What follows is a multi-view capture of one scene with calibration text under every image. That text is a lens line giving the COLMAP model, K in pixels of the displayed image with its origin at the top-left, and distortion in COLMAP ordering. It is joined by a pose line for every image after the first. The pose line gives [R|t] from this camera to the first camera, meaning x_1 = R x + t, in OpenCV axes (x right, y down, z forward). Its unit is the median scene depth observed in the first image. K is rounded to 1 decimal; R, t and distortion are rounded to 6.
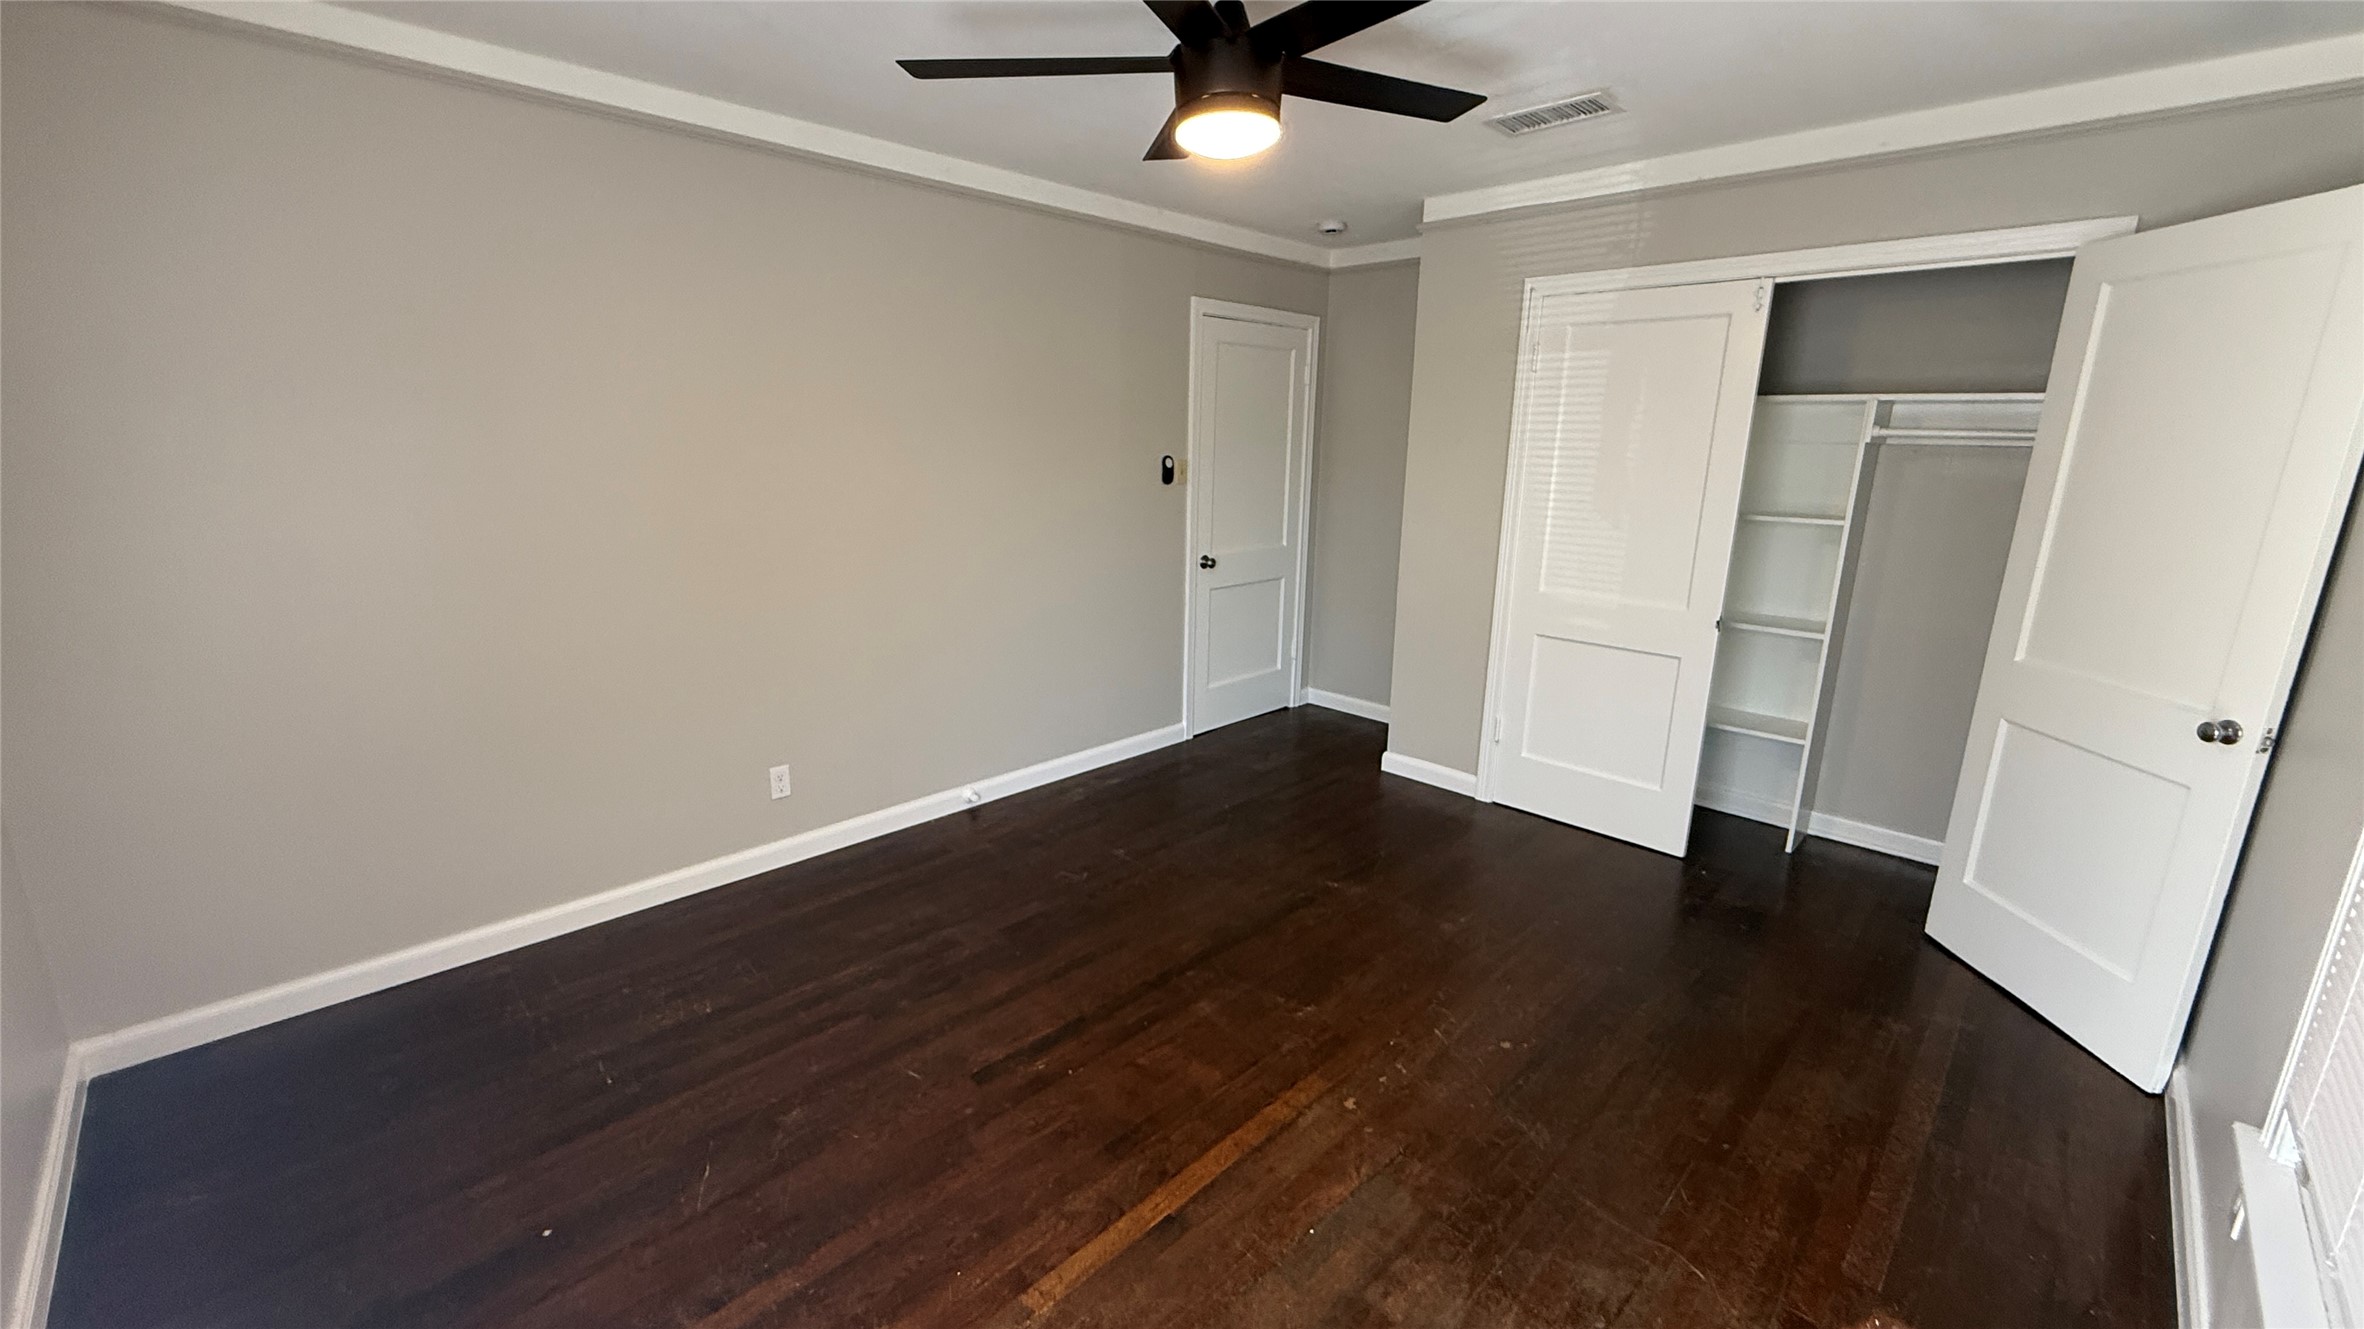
lens RADIAL K [[944.0, 0, 1173.2], [0, 944.0, 663.3], [0, 0, 1]] dist [-0.001307, 0.000367]
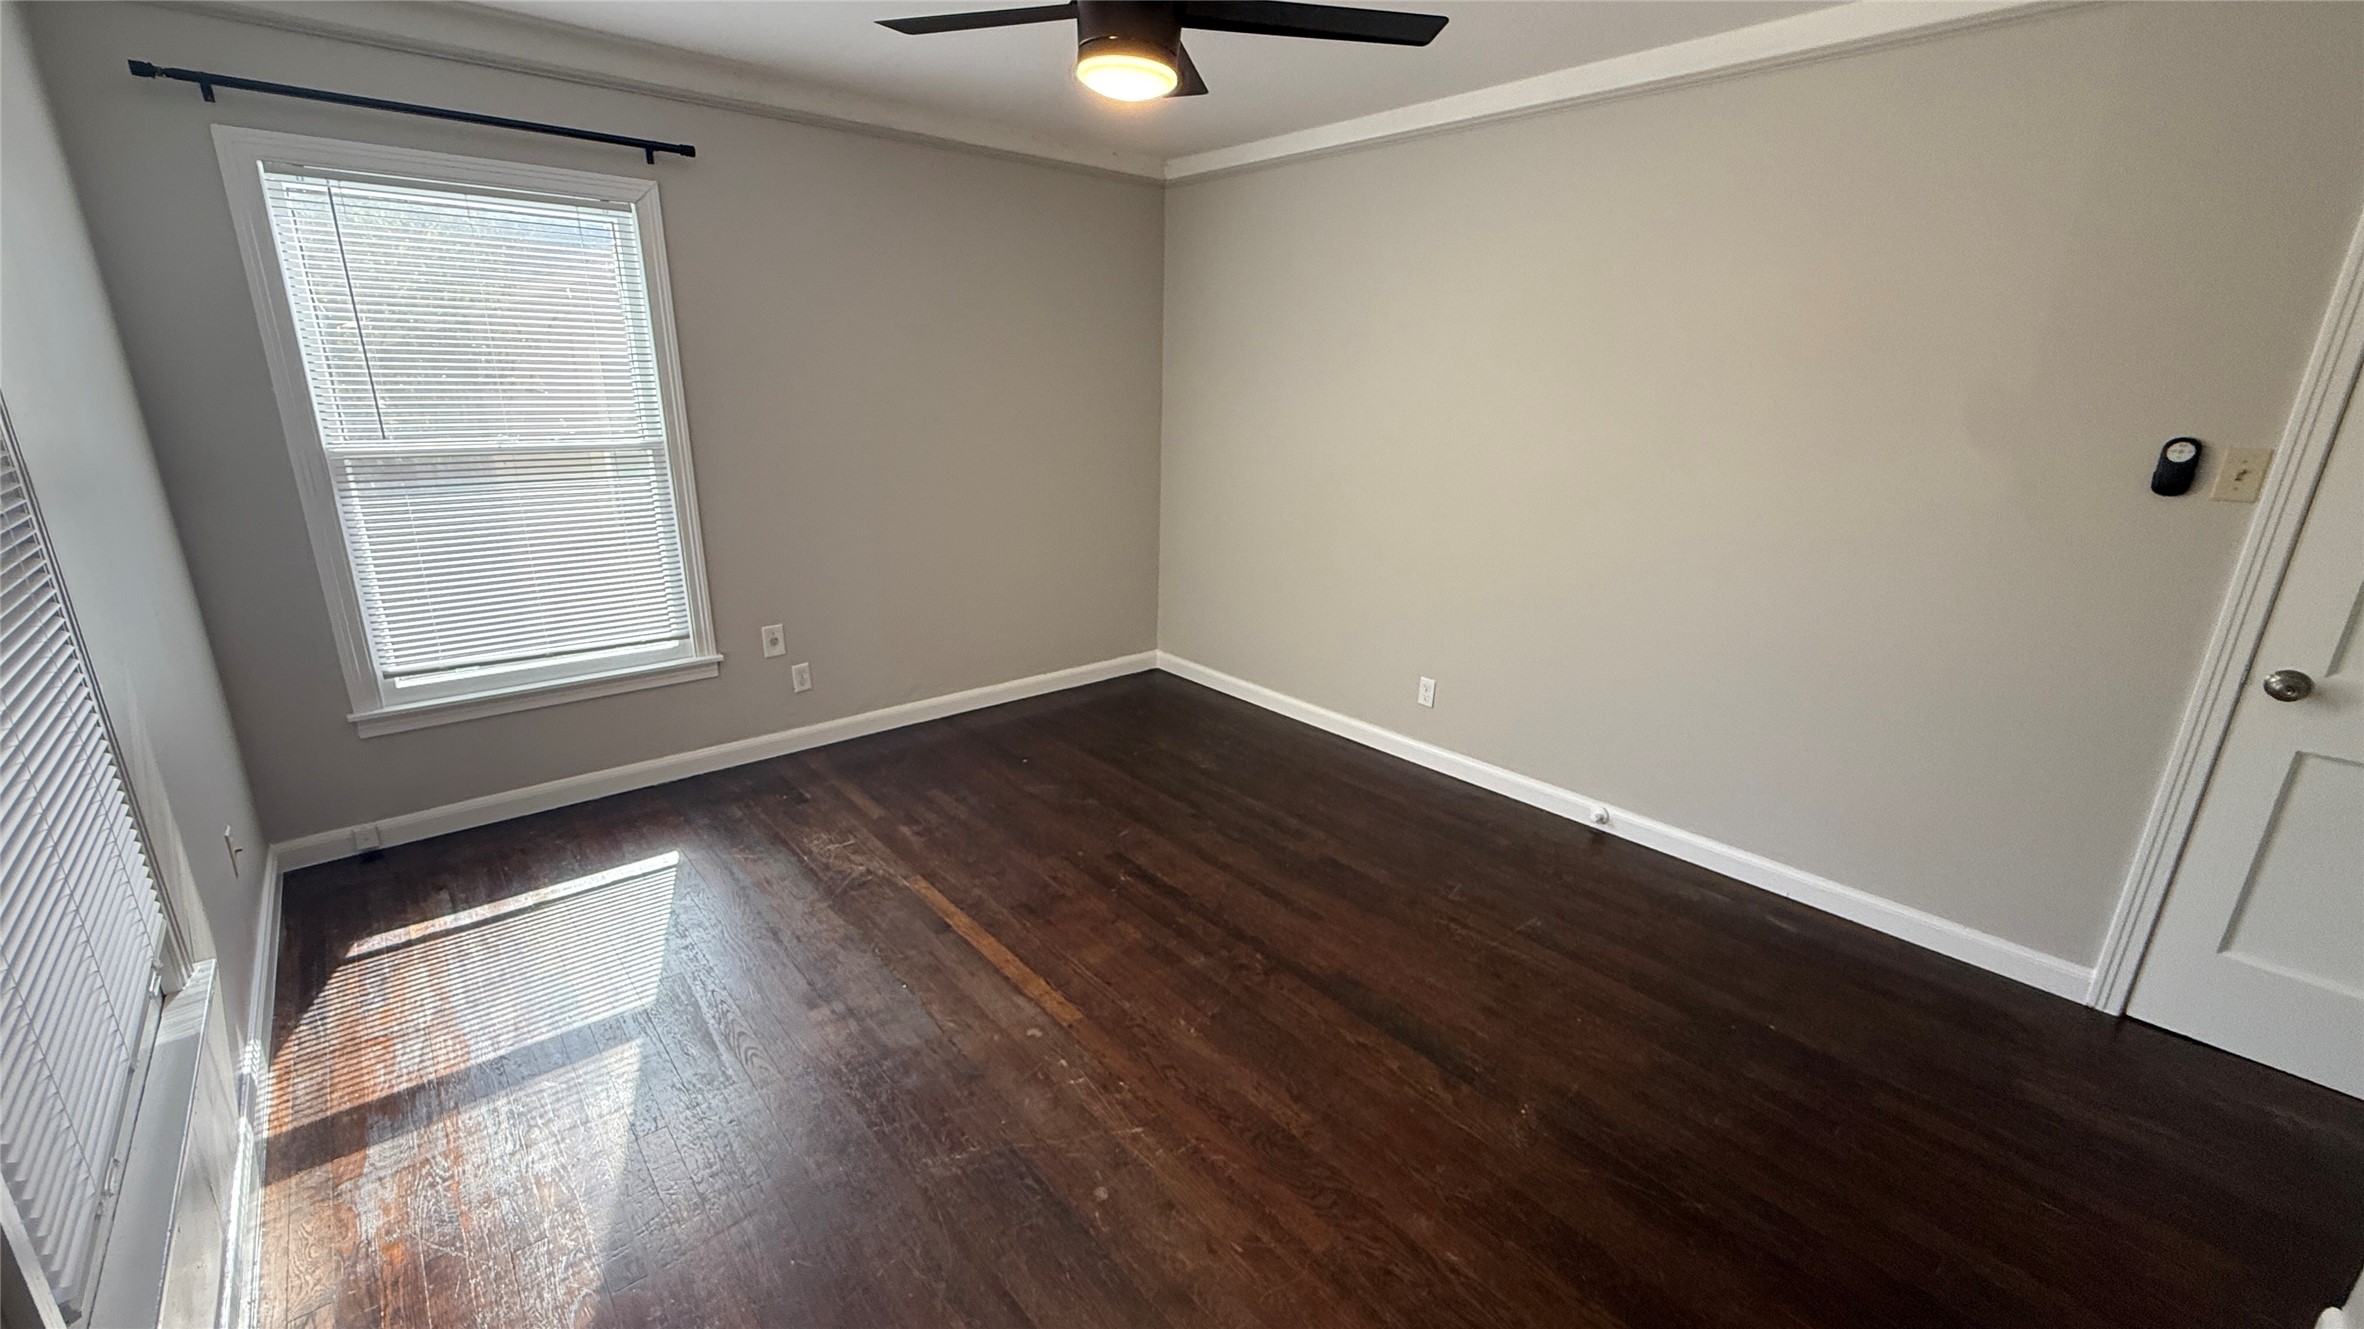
lens RADIAL K [[944.0, 0, 1179.3], [0, 944.0, 665.4], [0, 0, 1]] dist [-0.001307, 0.000367]
pose [[-0.070550, 0.275125, -0.958816, 0.945651], [-0.255341, 0.924205, 0.283981, -0.207941], [0.964274, 0.264860, 0.005048, 0.941049]]
